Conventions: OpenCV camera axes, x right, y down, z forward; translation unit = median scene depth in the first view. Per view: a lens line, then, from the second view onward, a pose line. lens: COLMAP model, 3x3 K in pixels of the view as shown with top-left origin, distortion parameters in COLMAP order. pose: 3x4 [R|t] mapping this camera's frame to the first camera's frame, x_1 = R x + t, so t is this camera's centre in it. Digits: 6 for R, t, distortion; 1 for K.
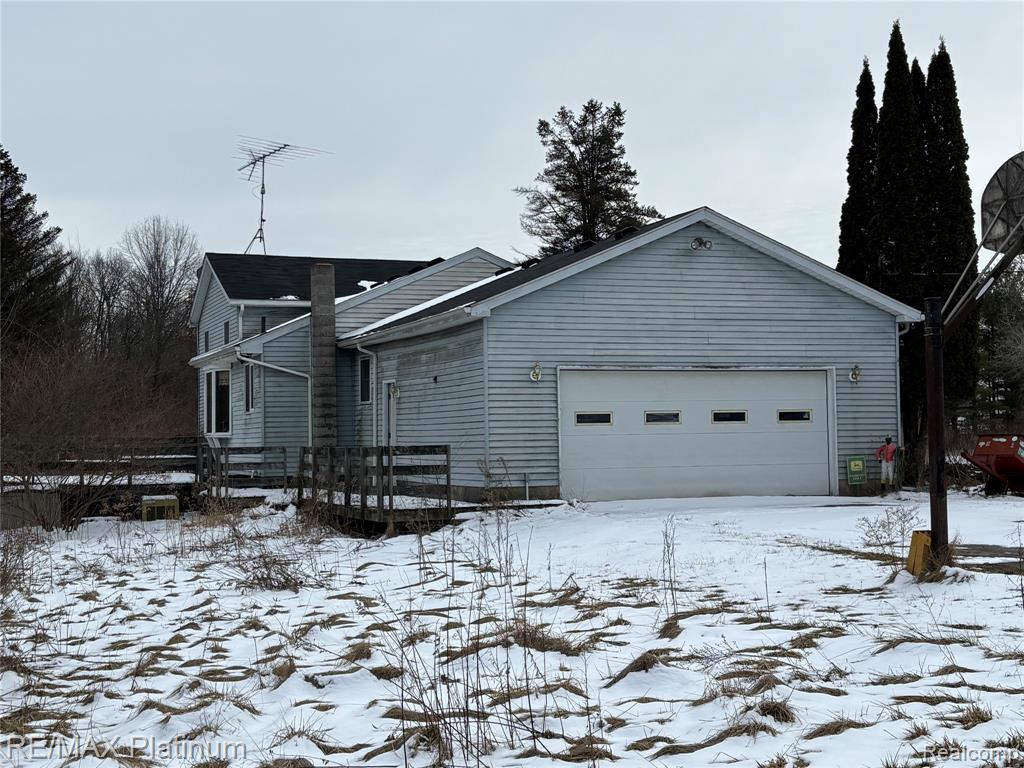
lens RADIAL K [[1514.3, 0, 512.0], [0, 1514.3, 384.0], [0, 0, 1]] dist [-0.002199, -0.002326]
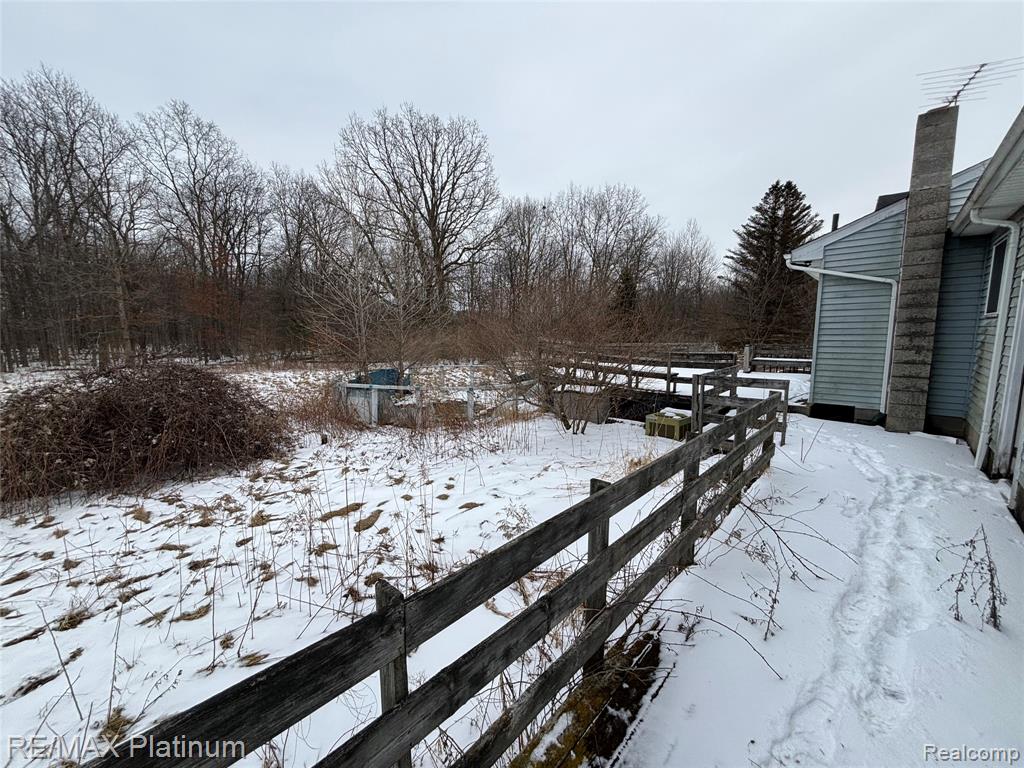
lens RADIAL K [[411.0, 0, 512.0], [0, 411.0, 384.0], [0, 0, 1]] dist [0.002818, 0.000465]
pose [[0.479438, 0.120775, -0.869225, -0.040268], [0.029067, 0.987756, 0.153277, 0.008528], [0.877094, -0.098752, 0.470058, 0.734685]]
